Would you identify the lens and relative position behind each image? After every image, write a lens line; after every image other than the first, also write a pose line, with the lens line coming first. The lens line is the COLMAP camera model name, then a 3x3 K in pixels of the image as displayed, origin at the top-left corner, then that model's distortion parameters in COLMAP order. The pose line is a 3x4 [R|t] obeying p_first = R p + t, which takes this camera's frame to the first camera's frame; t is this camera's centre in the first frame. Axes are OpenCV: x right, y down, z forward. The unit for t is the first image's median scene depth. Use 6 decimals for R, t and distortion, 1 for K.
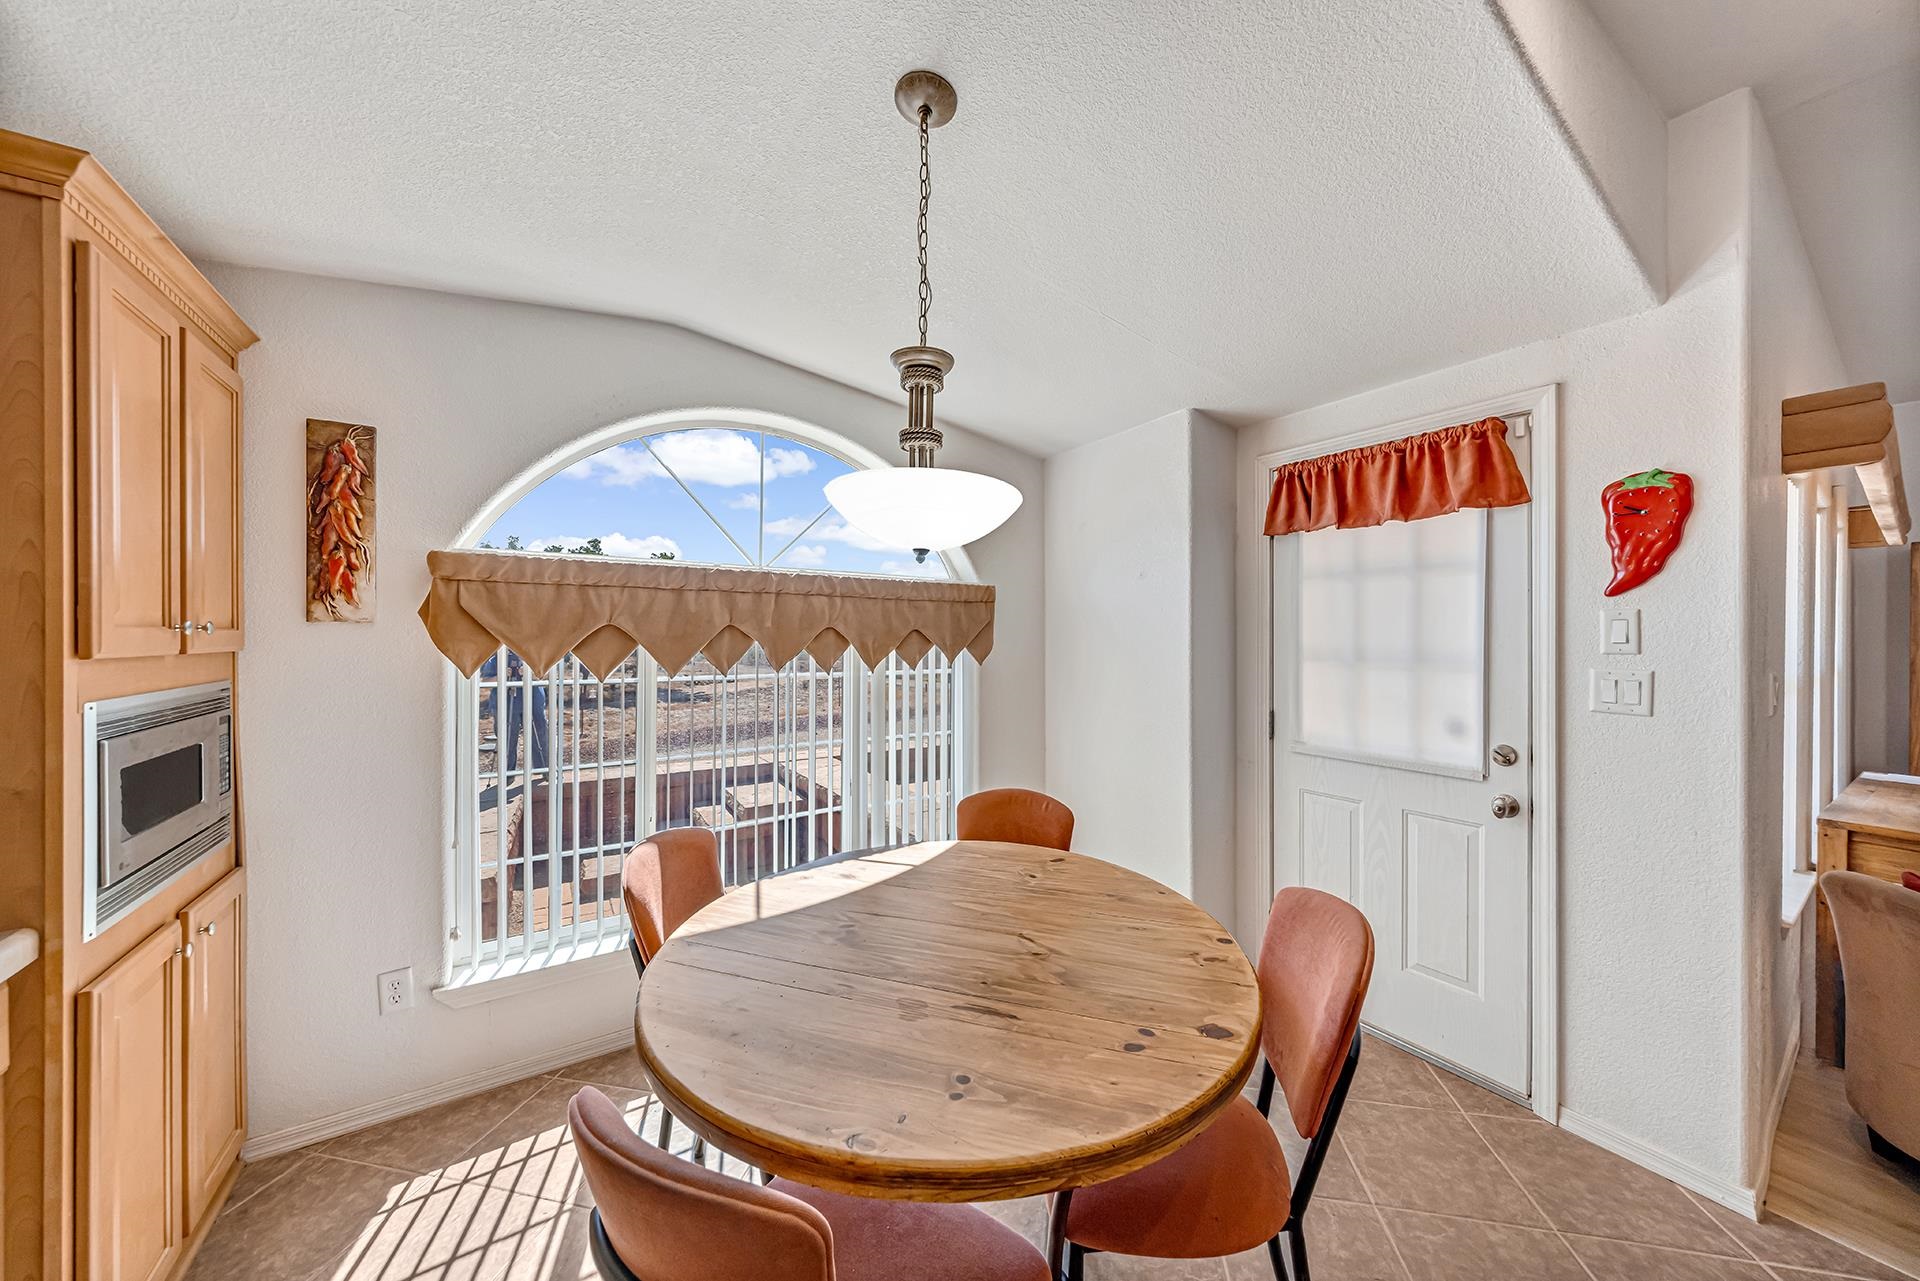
lens RADIAL K [[655.5, 0, 962.0], [0, 655.5, 635.1], [0, 0, 1]] dist [-0.014677, -0.000036]
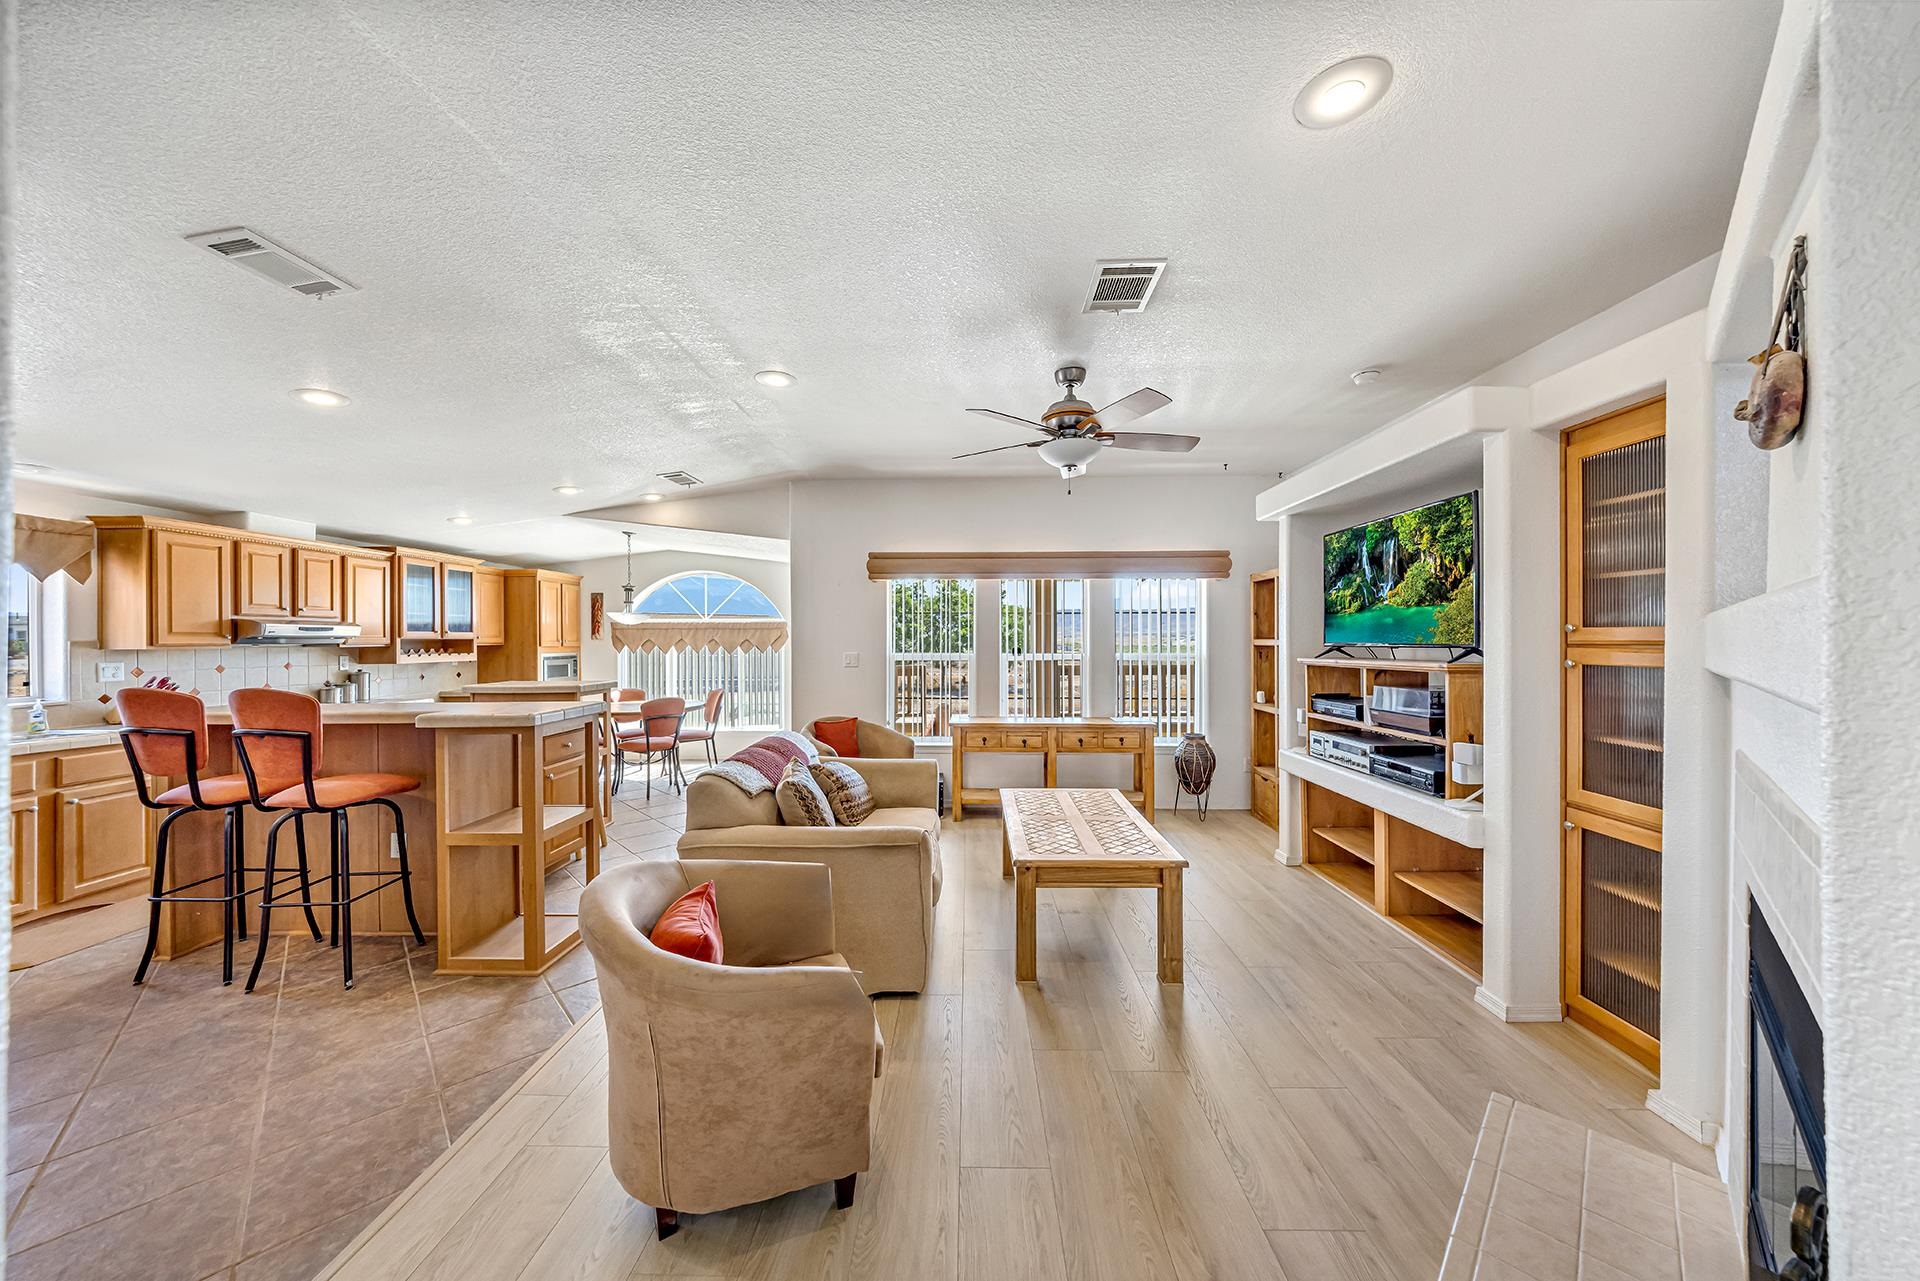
lens RADIAL K [[646.5, 0, 942.8], [0, 646.5, 638.7], [0, 0, 1]] dist [0.000787, 0.000251]
pose [[0.813074, -0.004343, -0.582145, 4.291315], [0.001355, 0.999984, -0.005568, 0.002211], [0.582159, 0.003738, 0.813066, -1.454272]]
